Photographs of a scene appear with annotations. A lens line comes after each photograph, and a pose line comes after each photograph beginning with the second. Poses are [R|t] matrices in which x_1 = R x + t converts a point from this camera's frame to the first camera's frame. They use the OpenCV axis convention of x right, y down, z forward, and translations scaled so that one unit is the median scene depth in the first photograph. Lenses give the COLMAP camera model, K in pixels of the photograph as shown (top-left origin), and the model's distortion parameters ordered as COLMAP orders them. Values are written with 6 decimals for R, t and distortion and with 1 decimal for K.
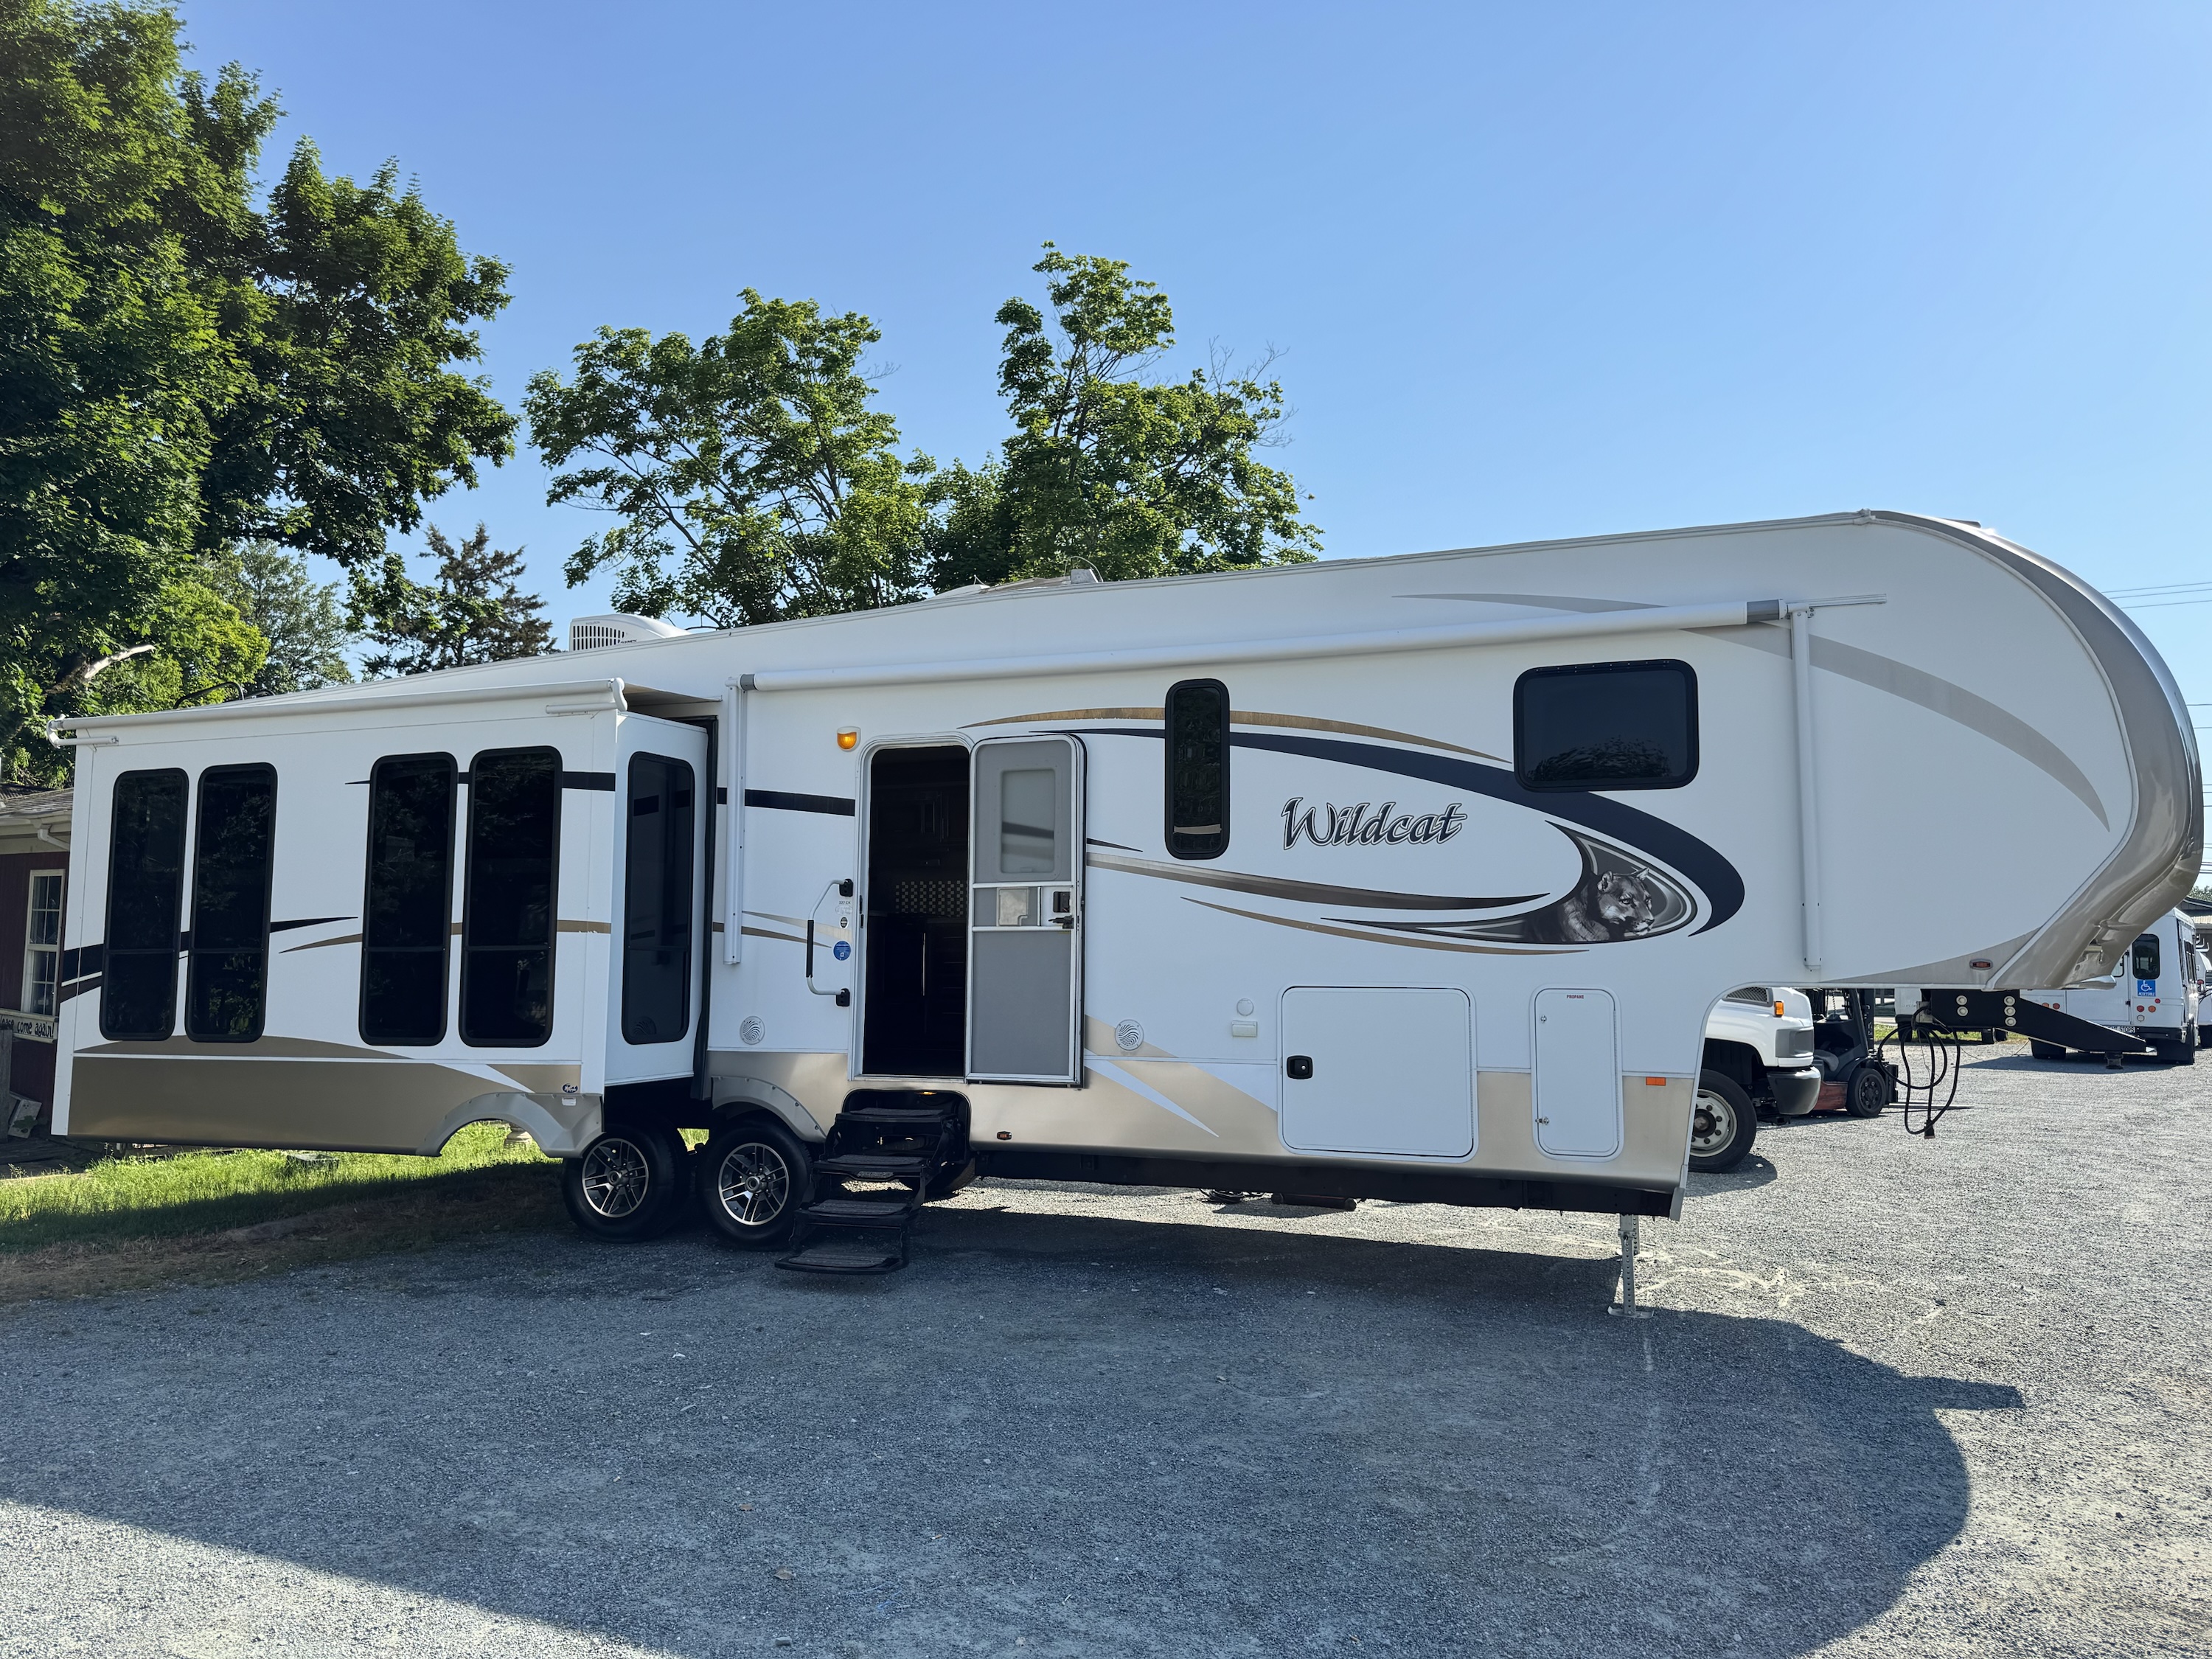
lens RADIAL K [[1571.3, 0, 1116.7], [0, 1571.3, 833.1], [0, 0, 1]] dist [0.048915, -0.016098]
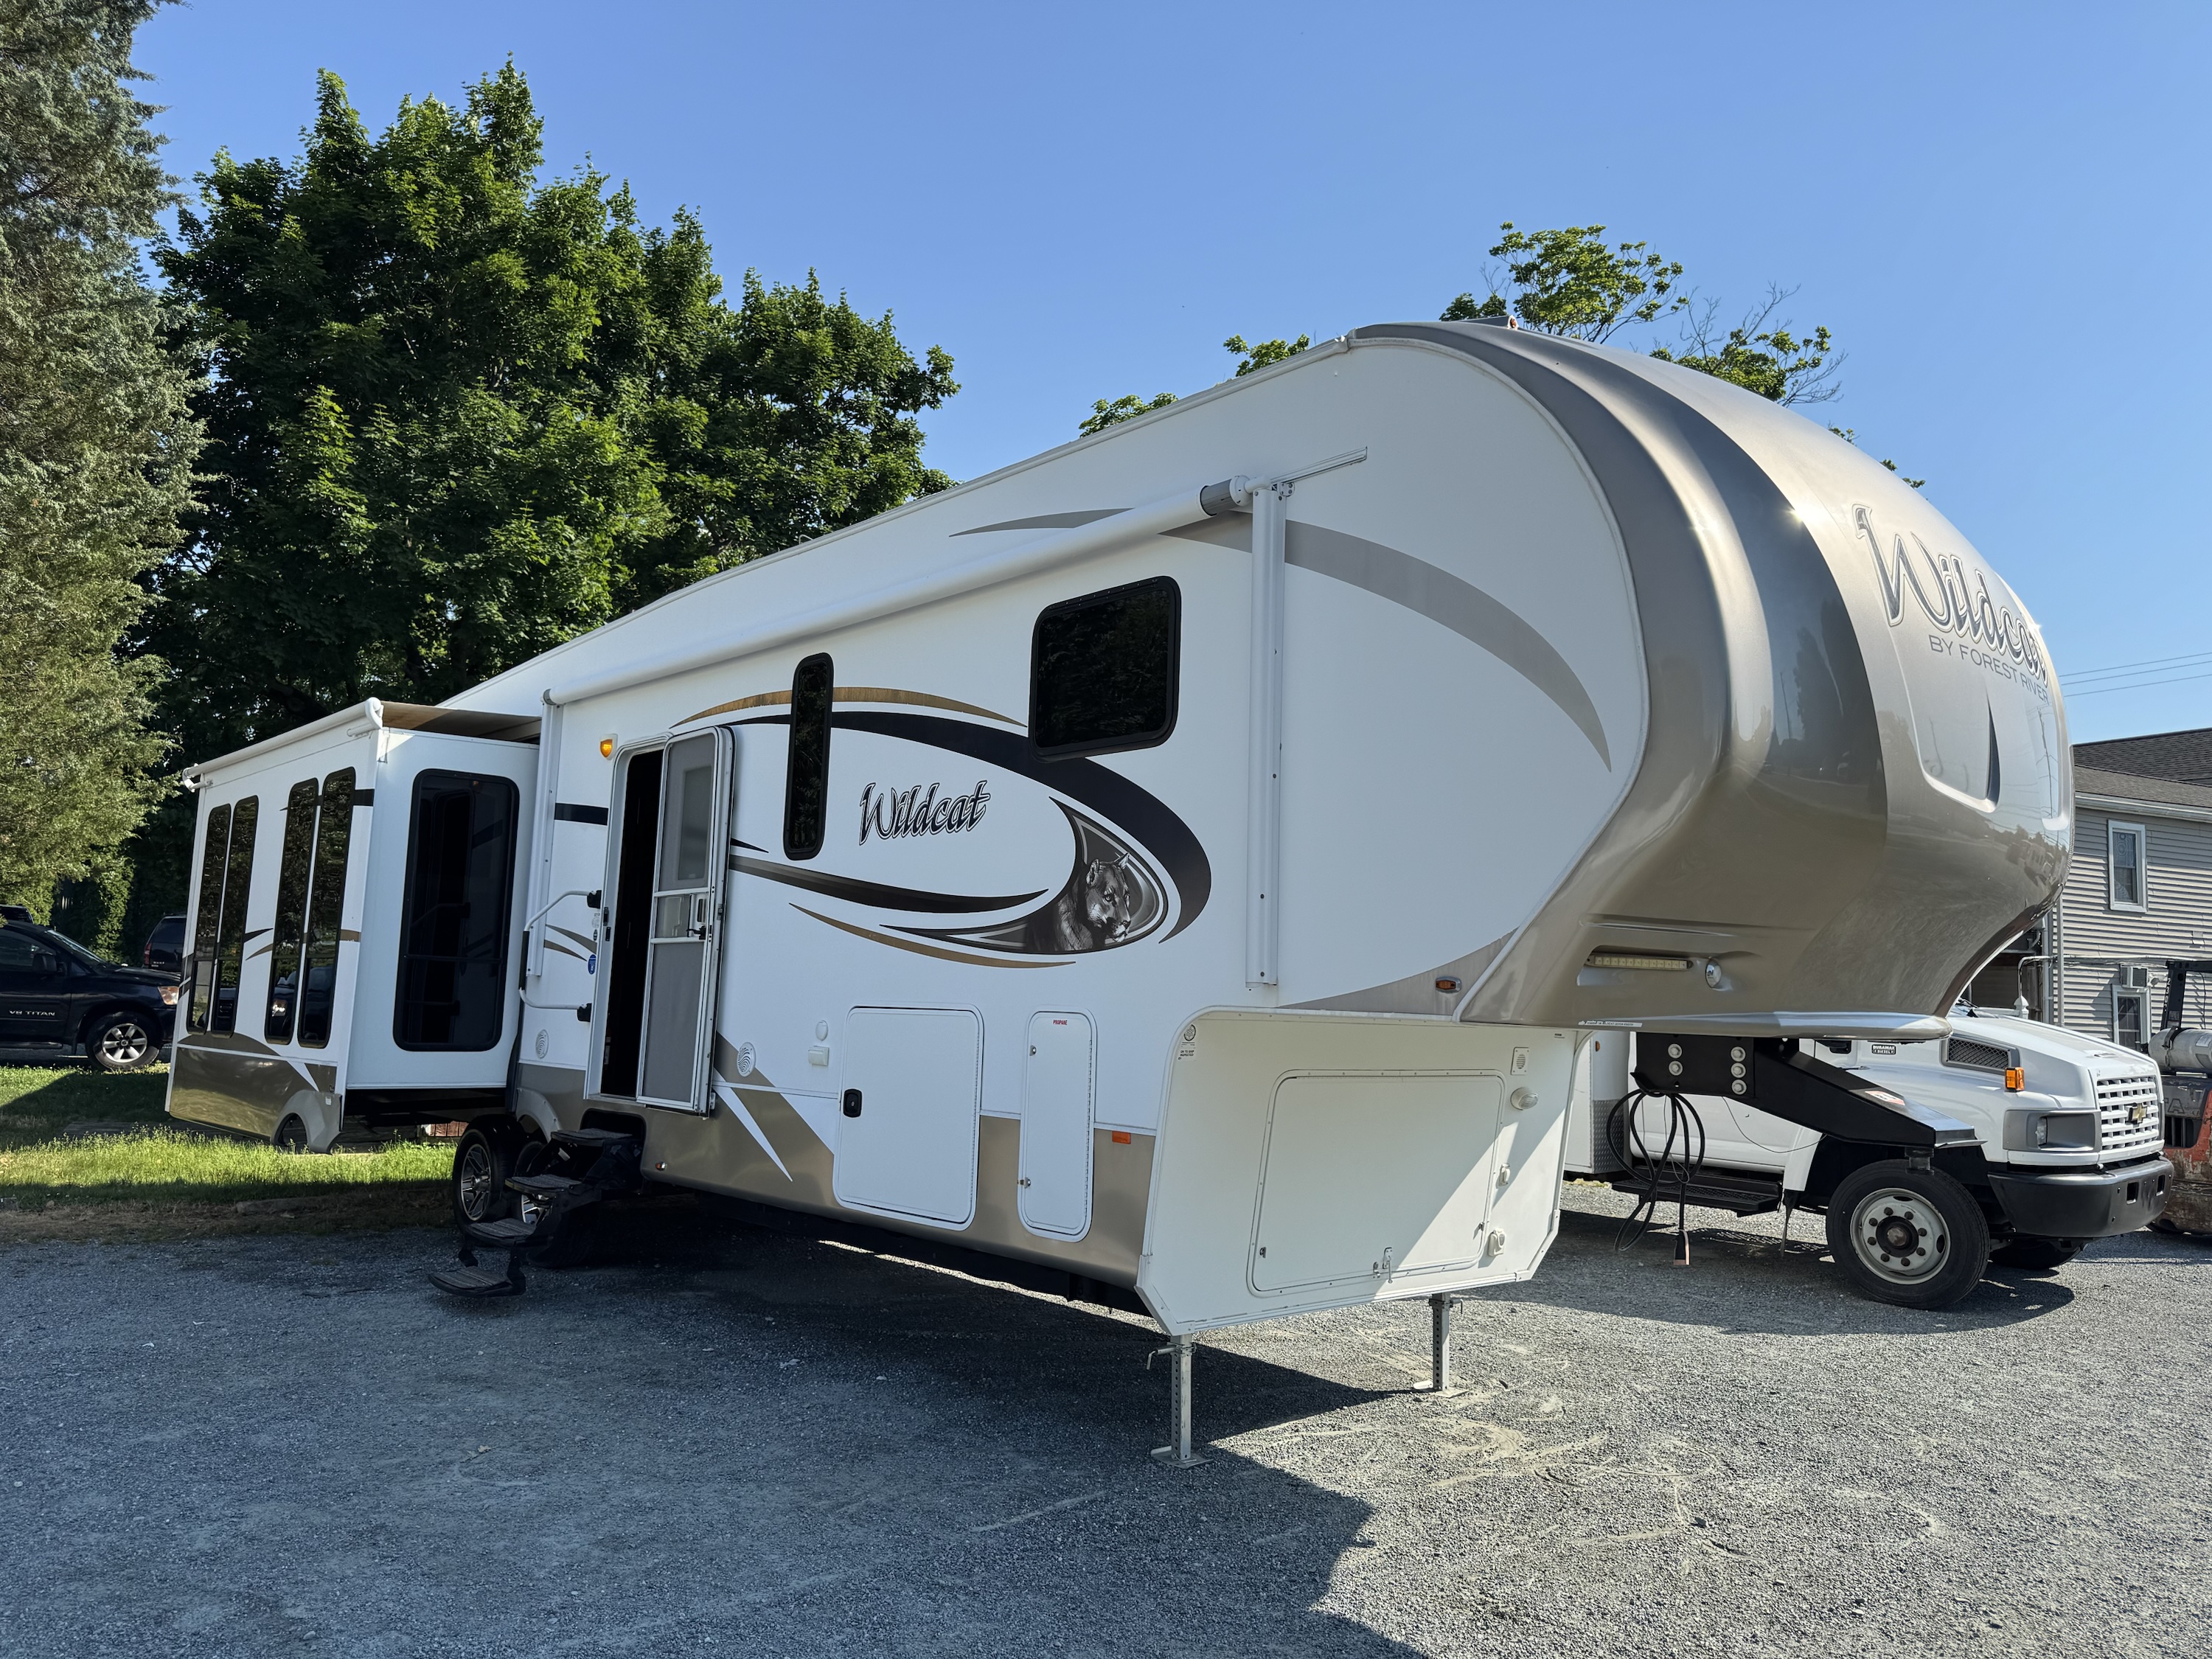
lens RADIAL K [[1571.3, 0, 1102.3], [0, 1571.3, 824.7], [0, 0, 1]] dist [0.048915, -0.016098]
pose [[0.882736, -0.030424, -0.468883, 0.621932], [0.013402, 0.999126, -0.039598, 0.035056], [0.469678, 0.028671, 0.882372, 0.311055]]
